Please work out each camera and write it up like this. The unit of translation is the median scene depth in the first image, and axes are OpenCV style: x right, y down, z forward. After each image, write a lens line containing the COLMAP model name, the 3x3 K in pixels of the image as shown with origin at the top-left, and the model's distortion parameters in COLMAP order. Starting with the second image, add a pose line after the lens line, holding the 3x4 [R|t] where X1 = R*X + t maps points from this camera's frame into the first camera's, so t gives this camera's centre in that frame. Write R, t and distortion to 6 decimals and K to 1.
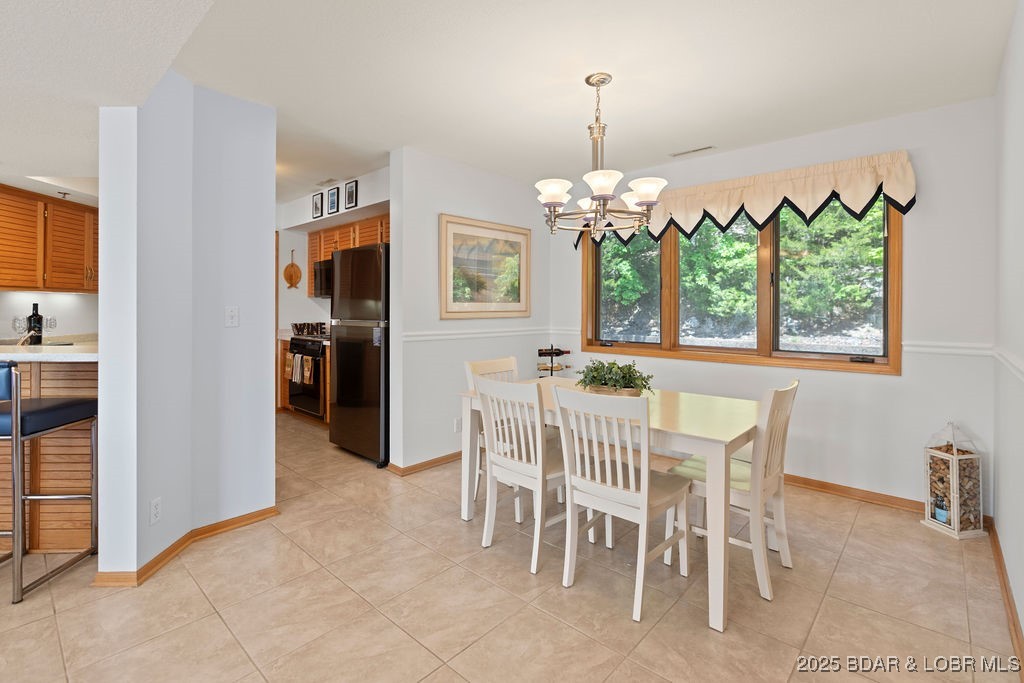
lens RADIAL K [[470.3, 0, 504.2], [0, 470.3, 311.3], [0, 0, 1]] dist [-0.012990, 0.006119]
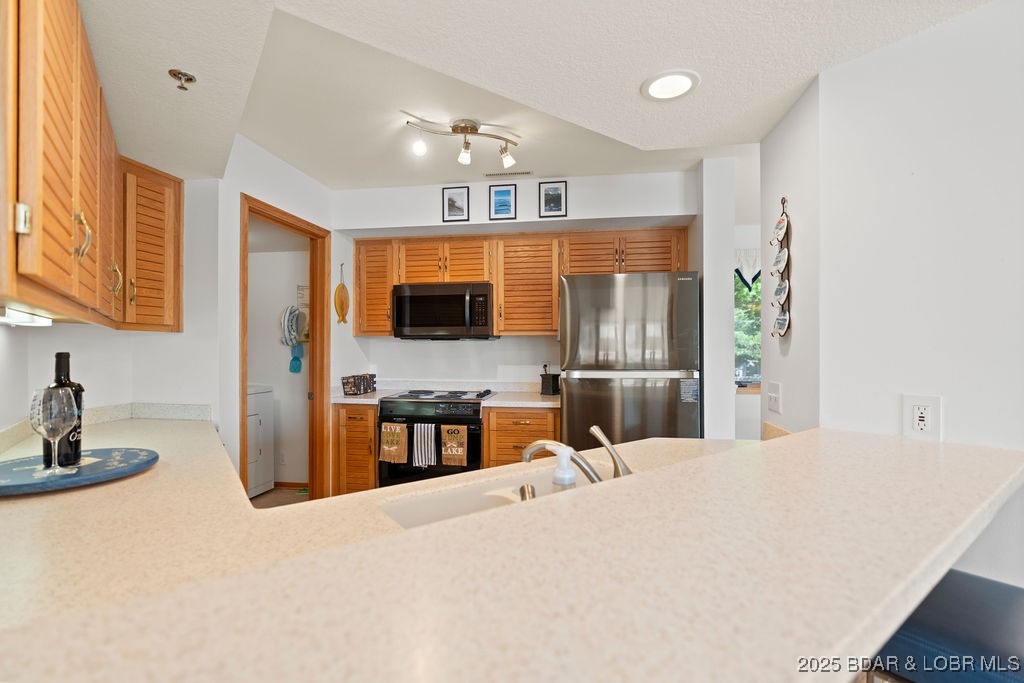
lens RADIAL K [[470.3, 0, 514.3], [0, 470.3, 345.1], [0, 0, 1]] dist [-0.012990, 0.006119]
pose [[0.824886, -0.000417, 0.565299, -0.835355], [0.005333, 0.999961, -0.007045, -0.016816], [-0.565274, 0.008826, 0.824856, 0.454865]]
